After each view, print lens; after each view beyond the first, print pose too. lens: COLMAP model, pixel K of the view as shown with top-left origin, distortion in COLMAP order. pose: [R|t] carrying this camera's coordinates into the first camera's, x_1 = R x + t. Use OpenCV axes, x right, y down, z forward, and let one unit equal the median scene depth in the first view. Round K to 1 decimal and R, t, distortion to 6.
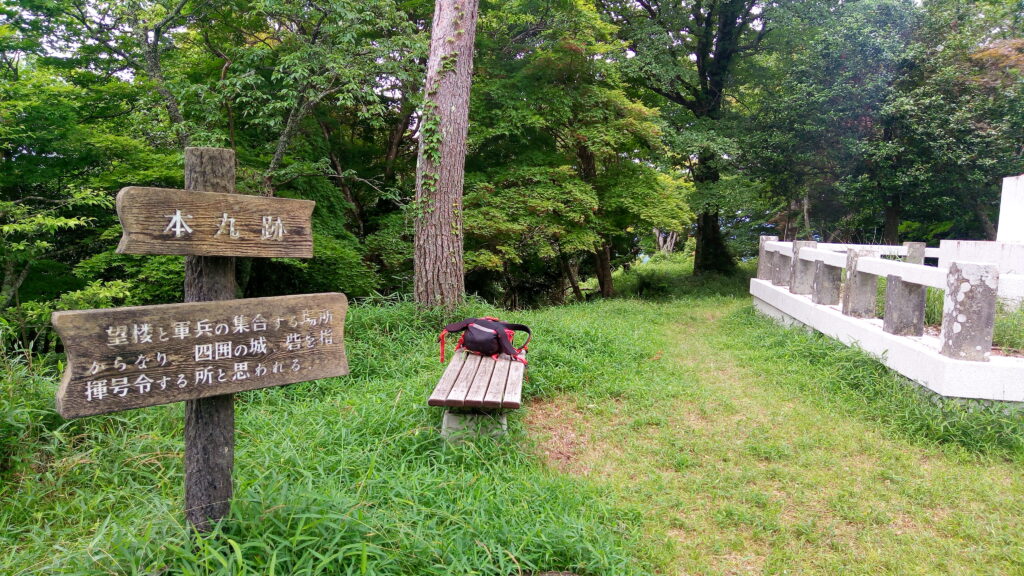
lens RADIAL K [[783.4, 0, 512.0], [0, 783.4, 288.4], [0, 0, 1]] dist [0.000872, -0.000064]
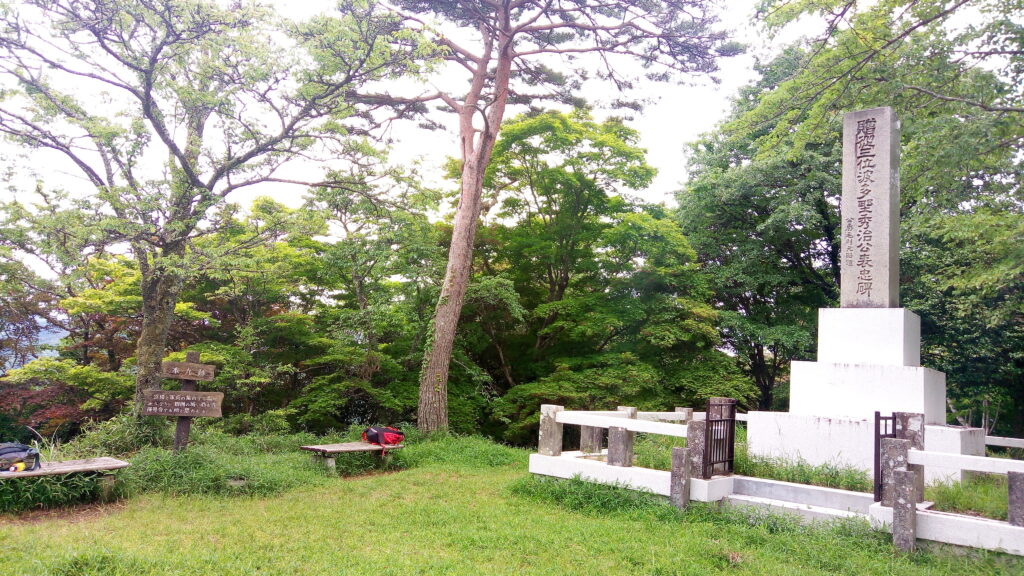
lens RADIAL K [[783.4, 0, 512.2], [0, 783.4, 288.9], [0, 0, 1]] dist [0.000872, -0.000064]
pose [[0.872997, -0.028059, -0.486917, 2.828270], [-0.083161, 0.975161, -0.205294, 0.176617], [0.480583, 0.219714, 0.848979, -1.550853]]
